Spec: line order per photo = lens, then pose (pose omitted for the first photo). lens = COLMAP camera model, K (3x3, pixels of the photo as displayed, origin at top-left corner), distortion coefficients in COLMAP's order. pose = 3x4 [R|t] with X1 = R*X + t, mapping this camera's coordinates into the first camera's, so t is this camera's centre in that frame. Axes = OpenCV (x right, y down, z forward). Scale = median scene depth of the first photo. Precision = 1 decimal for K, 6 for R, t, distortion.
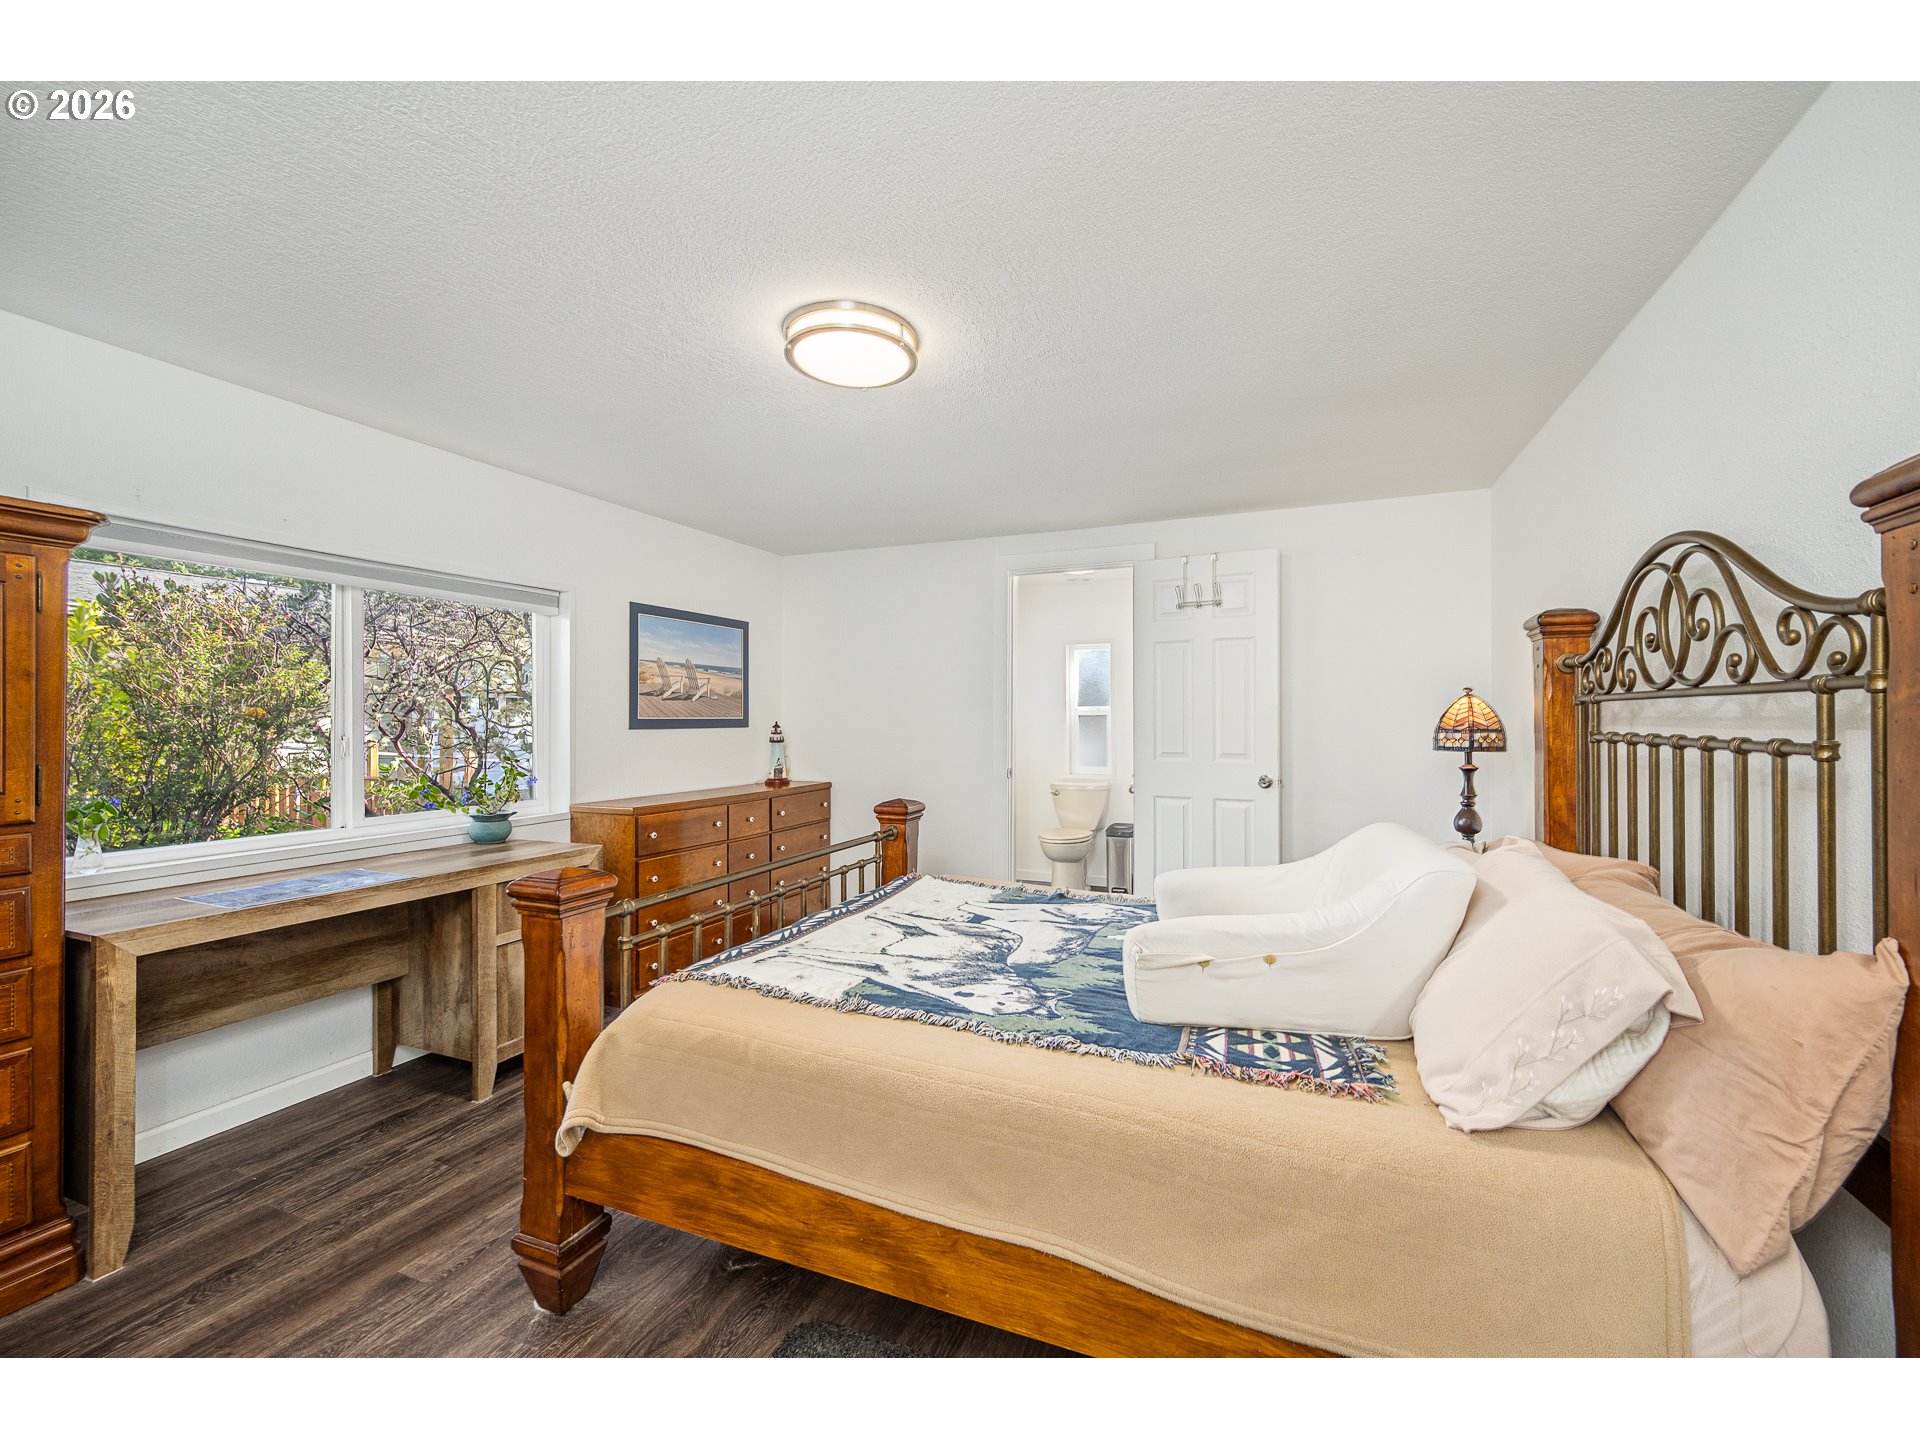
lens RADIAL K [[778.5, 0, 968.7], [0, 778.5, 716.0], [0, 0, 1]] dist [-0.000250, -0.000062]
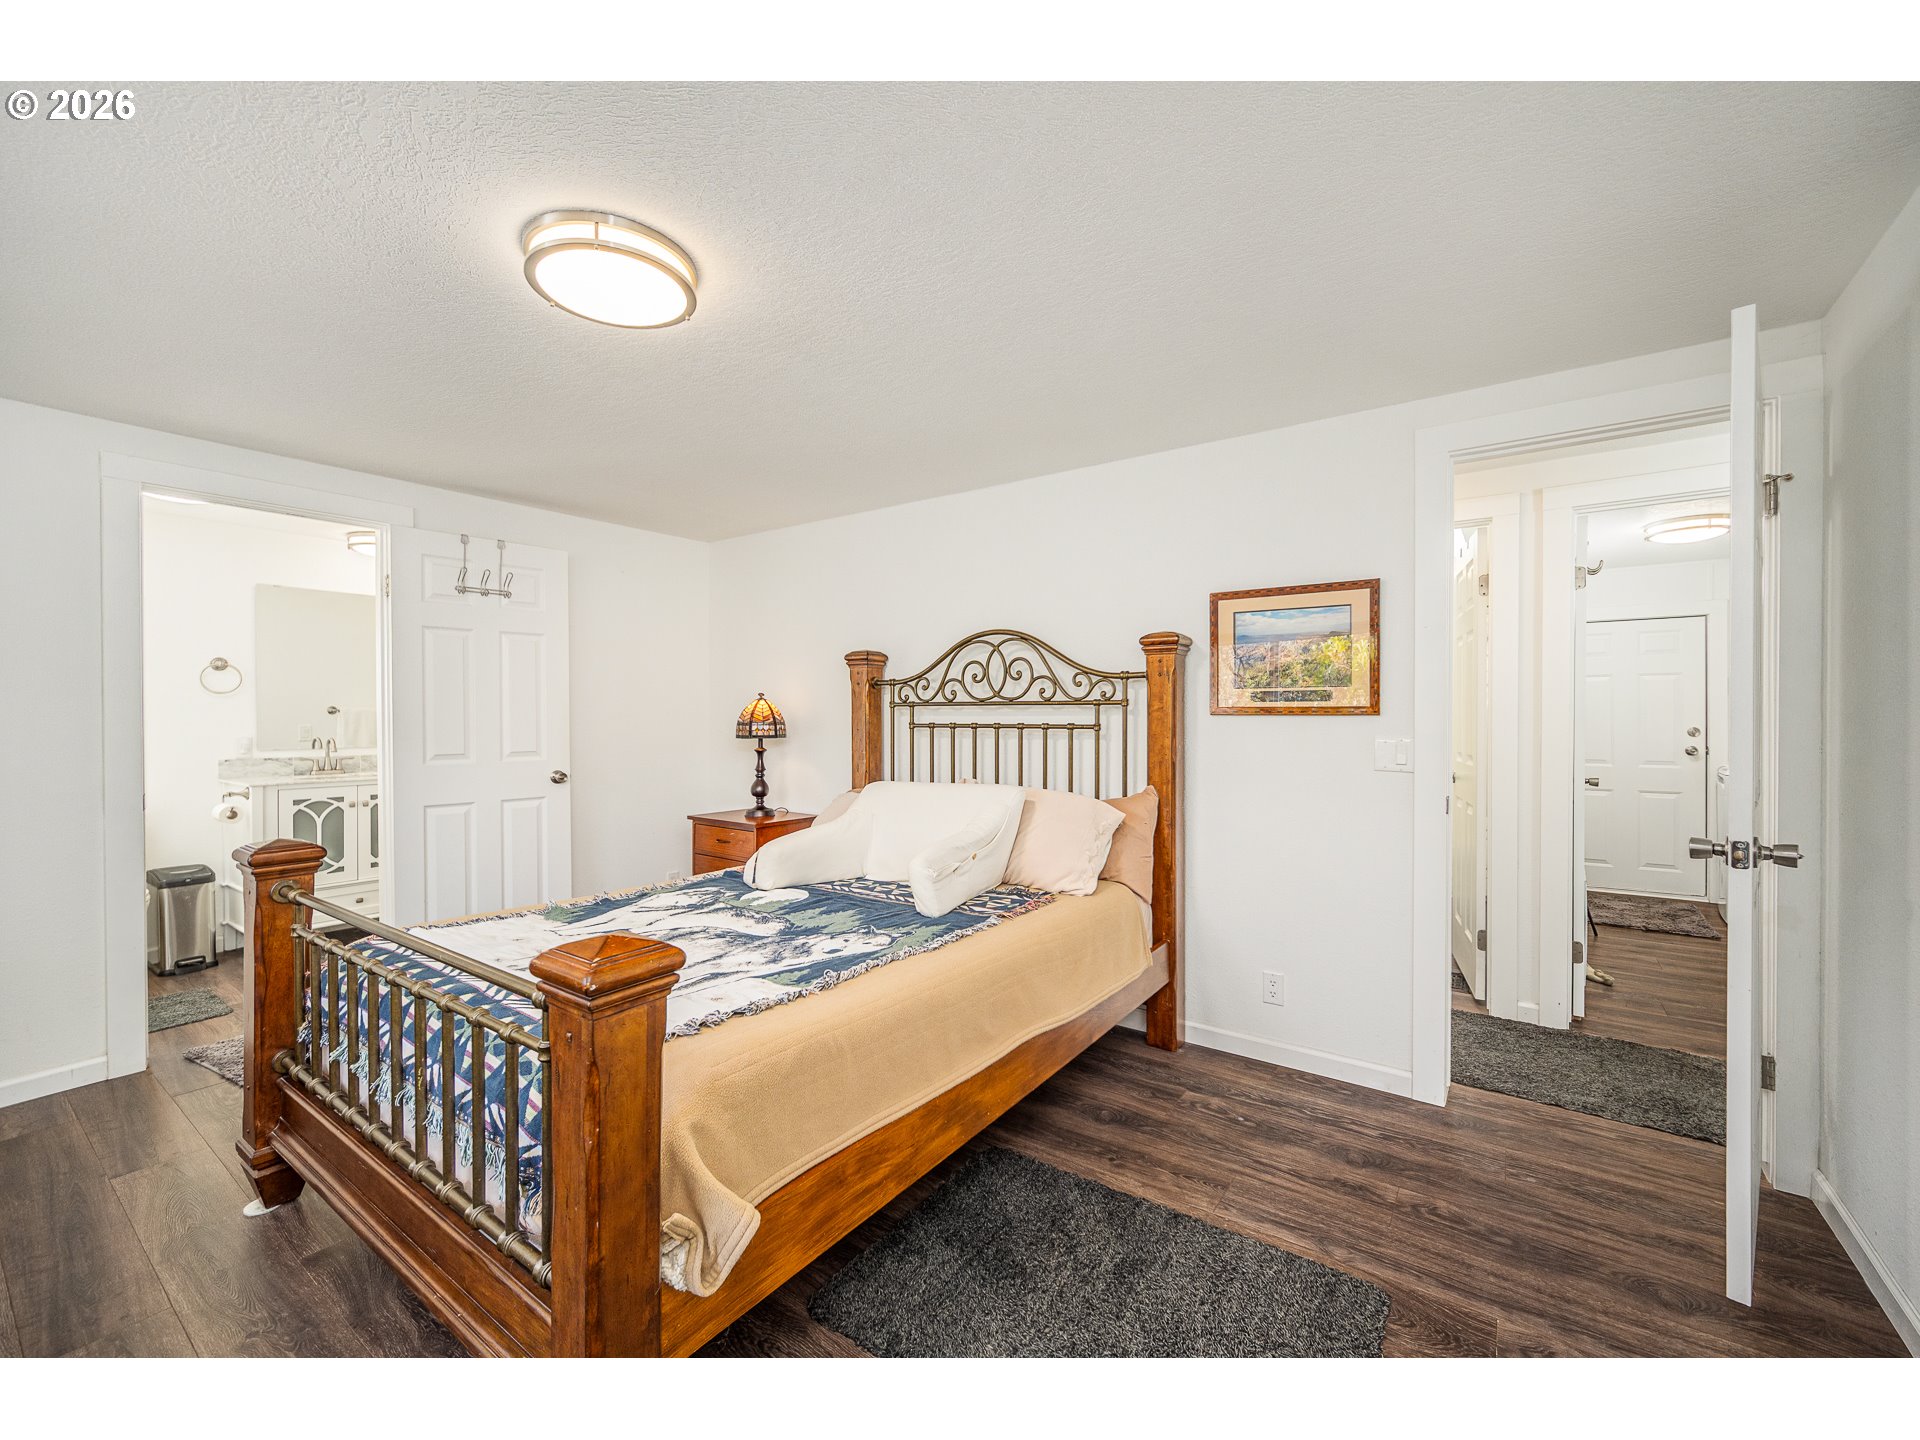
lens RADIAL K [[778.5, 0, 968.7], [0, 778.5, 716.0], [0, 0, 1]] dist [-0.000250, -0.000062]
pose [[0.229733, -0.002567, 0.973250, -1.050910], [-0.002224, 0.999993, 0.003162, -0.000635], [-0.973251, -0.002891, 0.229725, 0.510860]]
